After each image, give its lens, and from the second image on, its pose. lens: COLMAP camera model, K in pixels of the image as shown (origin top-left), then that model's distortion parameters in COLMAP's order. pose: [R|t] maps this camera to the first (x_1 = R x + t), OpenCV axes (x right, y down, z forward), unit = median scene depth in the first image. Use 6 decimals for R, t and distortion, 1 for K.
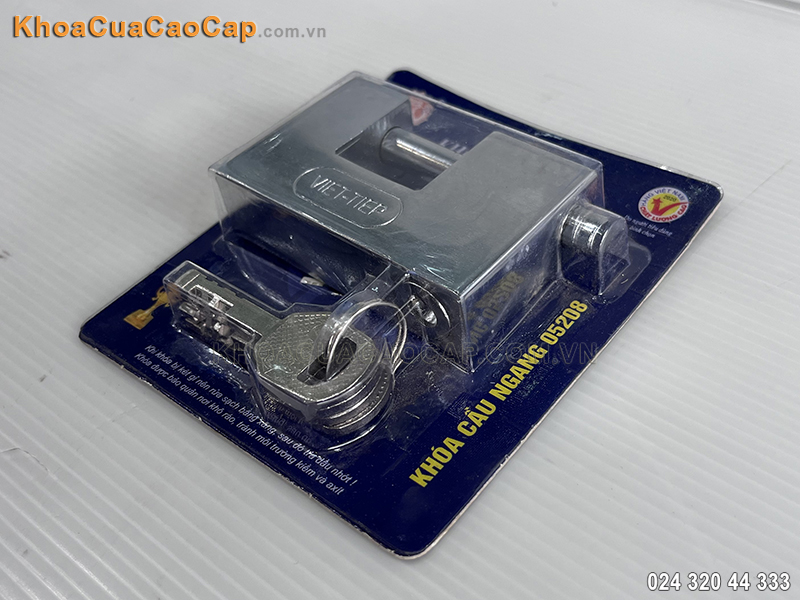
lens RADIAL K [[949.7, 0, 463.7], [0, 949.7, 299.2], [0, 0, 1]] dist [0.172296, -0.495401]
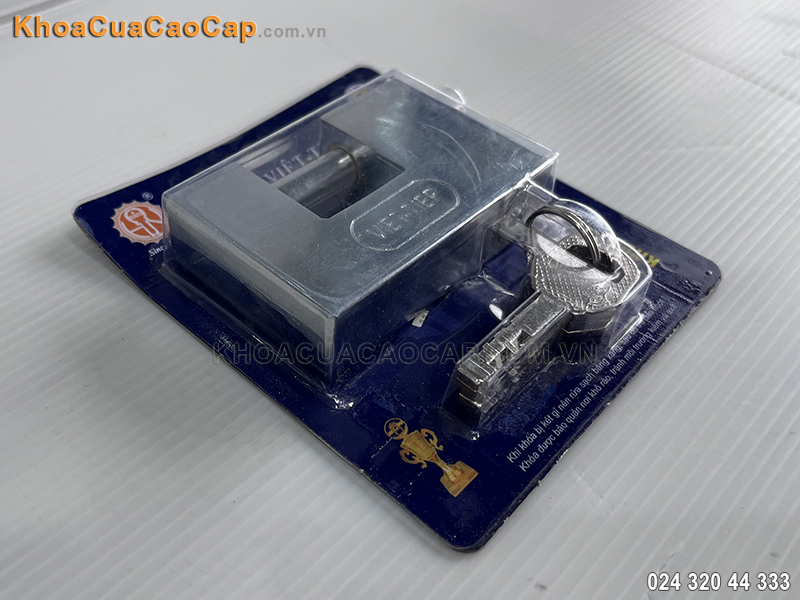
lens RADIAL K [[867.3, 0, 399.2], [0, 867.3, 250.5], [0, 0, 1]] dist [0.066469, -0.195557]
pose [[0.045641, -0.609891, 0.791170, -0.848417], [0.637793, 0.627355, 0.446818, -0.485815], [-0.768855, 0.484209, 0.417617, 0.672027]]
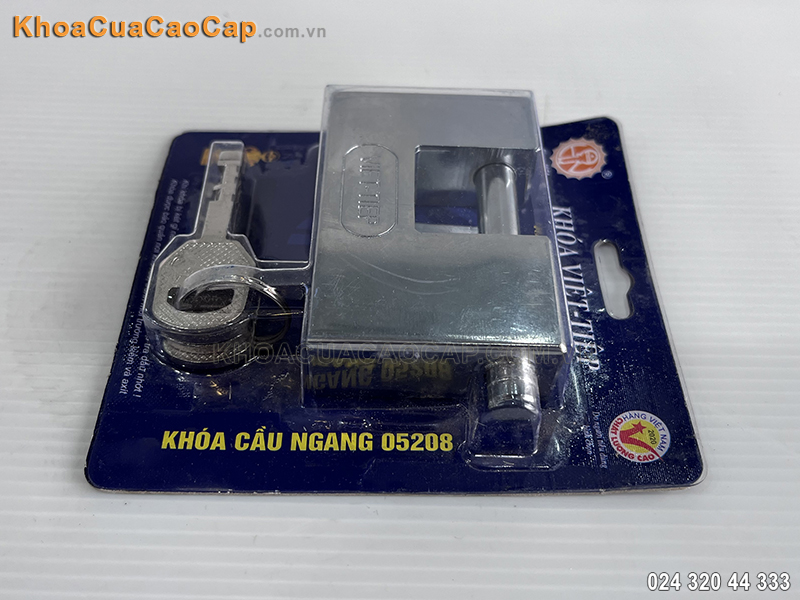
lens RADIAL K [[867.3, 0, 399.2], [0, 867.3, 250.5], [0, 0, 1]] dist [0.066469, -0.195557]
pose [[0.608451, 0.658864, -0.442363, 0.343291], [-0.603425, 0.746143, 0.281335, -0.337824], [0.515427, 0.095755, 0.851567, 0.262307]]
